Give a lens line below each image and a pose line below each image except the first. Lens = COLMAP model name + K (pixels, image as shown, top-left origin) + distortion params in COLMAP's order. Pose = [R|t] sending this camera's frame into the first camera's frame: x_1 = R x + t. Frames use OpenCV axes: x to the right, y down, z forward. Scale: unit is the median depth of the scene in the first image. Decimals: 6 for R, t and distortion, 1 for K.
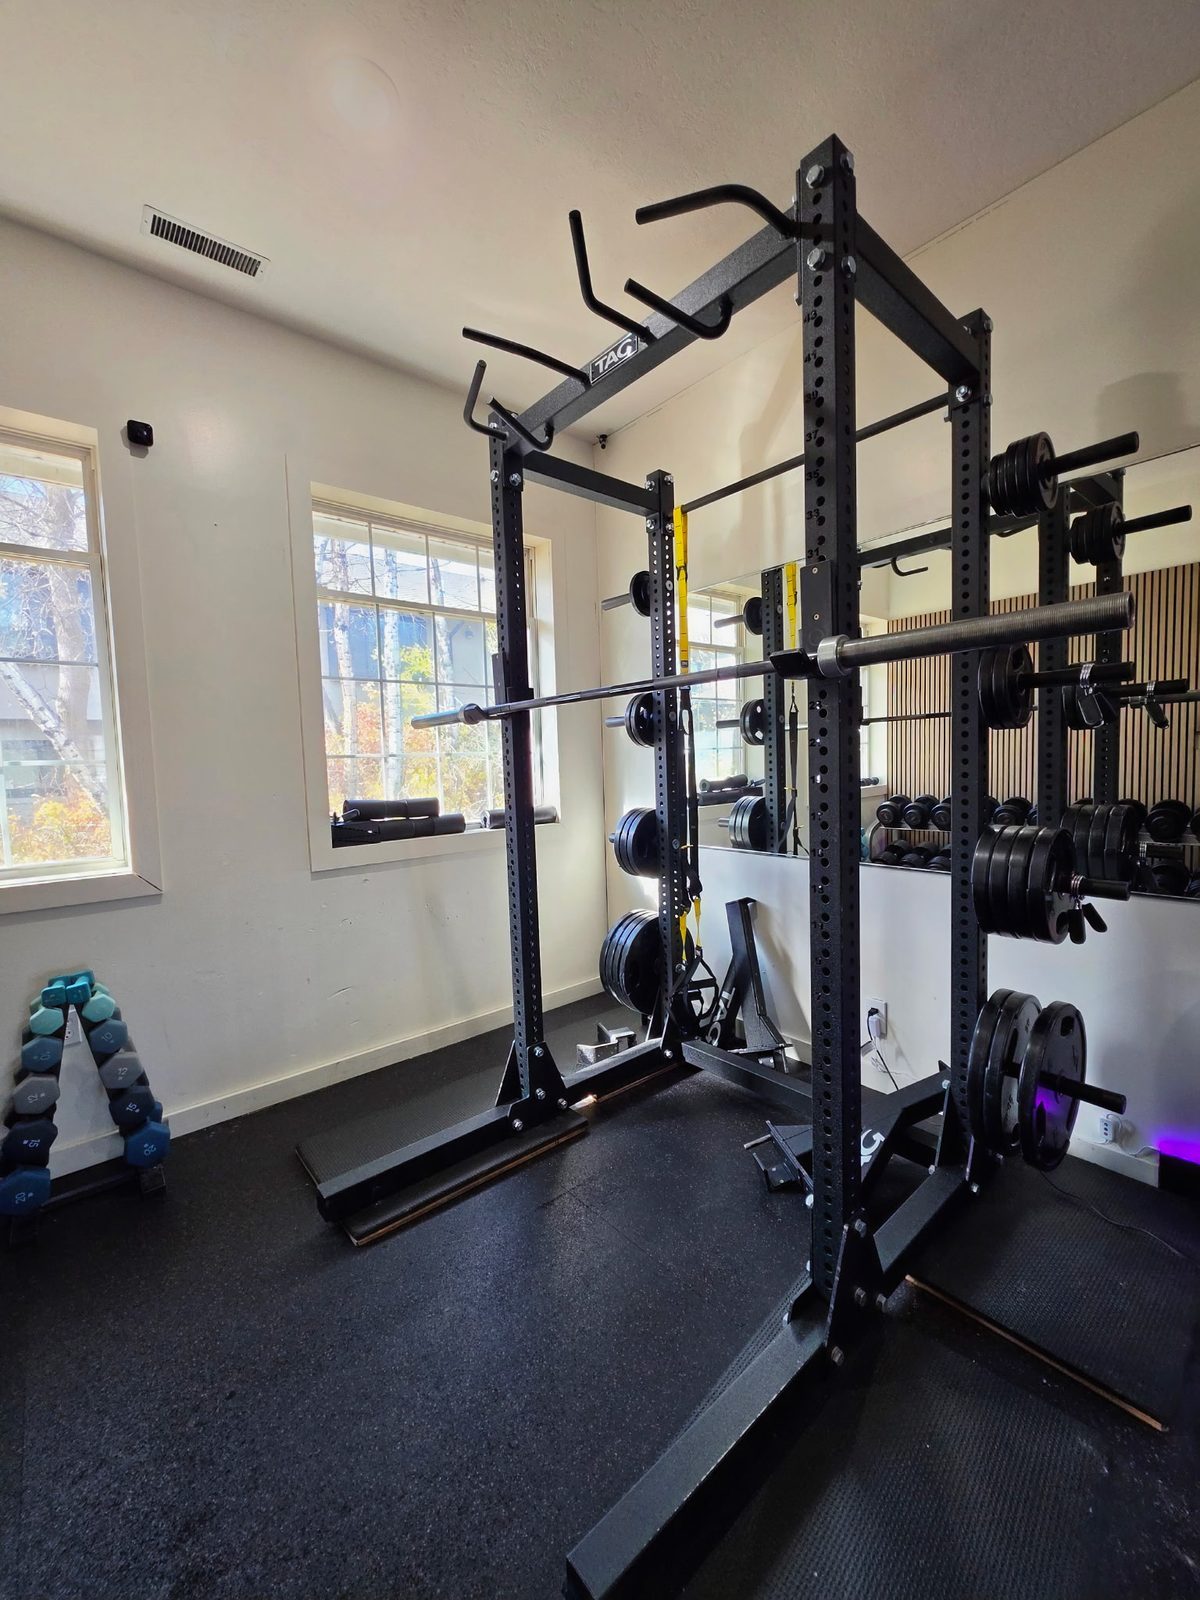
lens RADIAL K [[624.5, 0, 600.0], [0, 624.5, 800.0], [0, 0, 1]] dist [-0.001390, 0.000020]
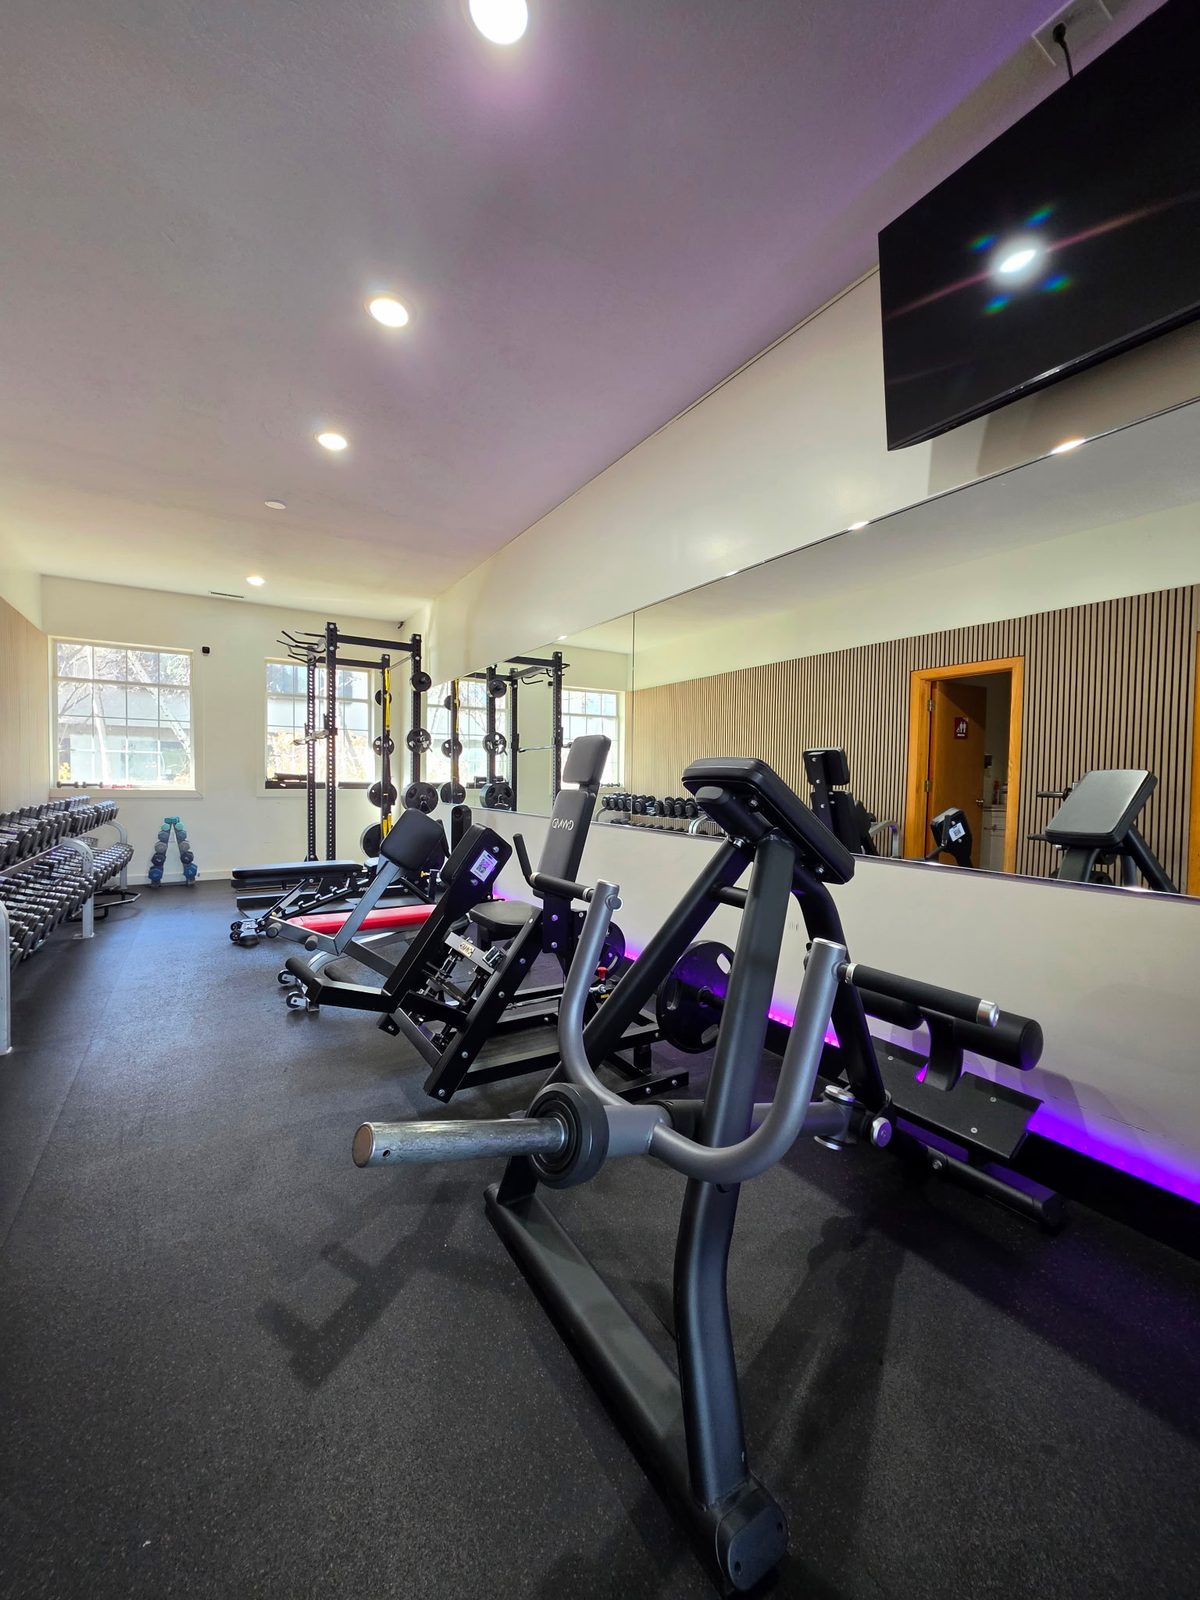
lens RADIAL K [[624.5, 0, 600.0], [0, 624.5, 800.0], [0, 0, 1]] dist [-0.001390, 0.000020]
pose [[0.991216, 0.049633, -0.122584, 1.654241], [-0.054049, 0.997994, -0.032964, 0.166487], [0.120702, 0.039300, 0.991910, -1.852473]]
